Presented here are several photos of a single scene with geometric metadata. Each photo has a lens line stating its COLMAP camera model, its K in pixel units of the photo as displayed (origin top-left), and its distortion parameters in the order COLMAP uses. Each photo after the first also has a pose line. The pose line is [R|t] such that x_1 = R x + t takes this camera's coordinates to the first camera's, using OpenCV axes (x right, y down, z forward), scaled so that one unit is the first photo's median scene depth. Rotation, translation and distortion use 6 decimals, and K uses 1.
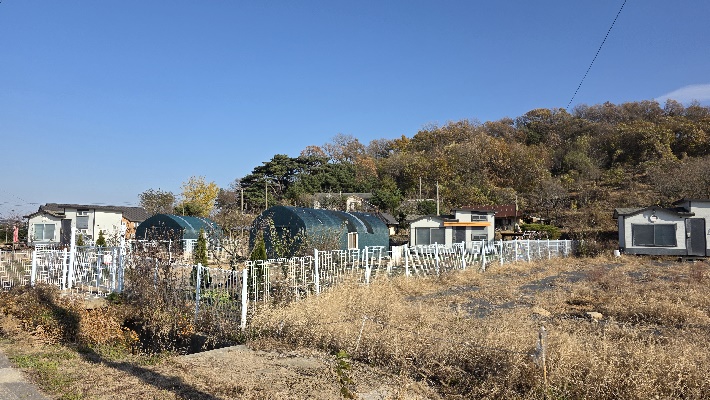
lens RADIAL K [[466.4, 0, 354.1], [0, 466.4, 203.6], [0, 0, 1]] dist [0.041894, -0.015894]
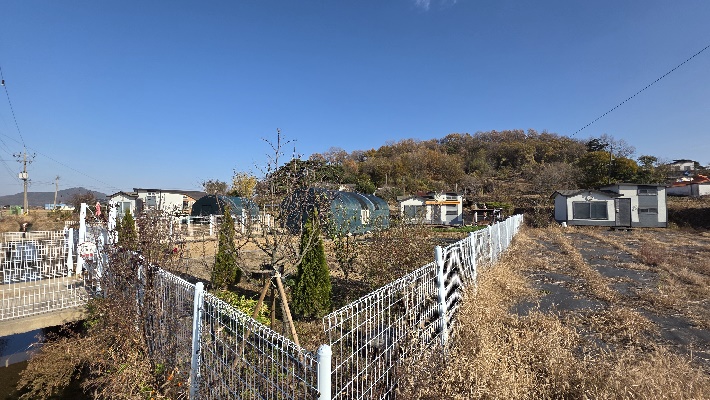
lens RADIAL K [[277.2, 0, 354.4], [0, 277.2, 200.9], [0, 0, 1]] dist [-0.000224, -0.000497]
pose [[0.998243, 0.000702, 0.059248, -0.018944], [-0.002753, 0.999399, 0.034551, 0.003511], [-0.059188, -0.034653, 0.997645, 0.064149]]
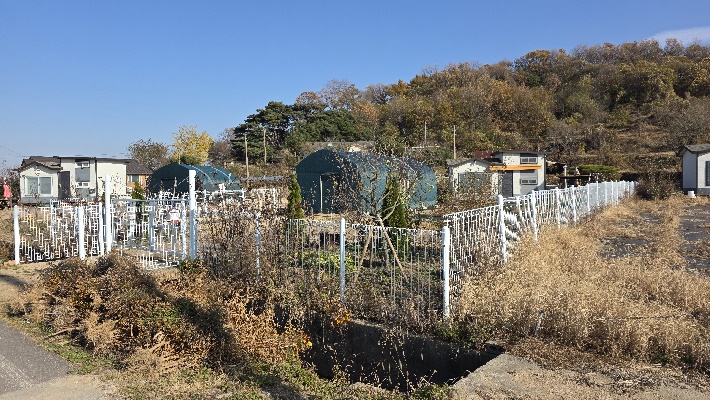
lens RADIAL K [[466.4, 0, 366.3], [0, 466.4, 206.7], [0, 0, 1]] dist [0.041894, -0.015894]
pose [[0.998267, -0.026500, 0.052546, -0.030685], [0.020397, 0.993333, 0.113462, 0.002985], [-0.055202, -0.112193, 0.992152, 0.028632]]
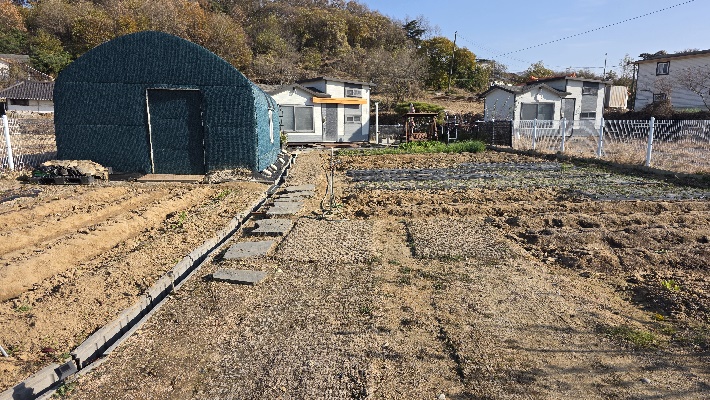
lens RADIAL K [[466.4, 0, 358.8], [0, 466.4, 204.0], [0, 0, 1]] dist [0.041894, -0.015894]
pose [[0.747008, -0.120014, 0.653893, -0.072839], [-0.042329, 0.972989, 0.226937, 0.010325], [-0.663466, -0.197202, 0.721750, 0.125881]]
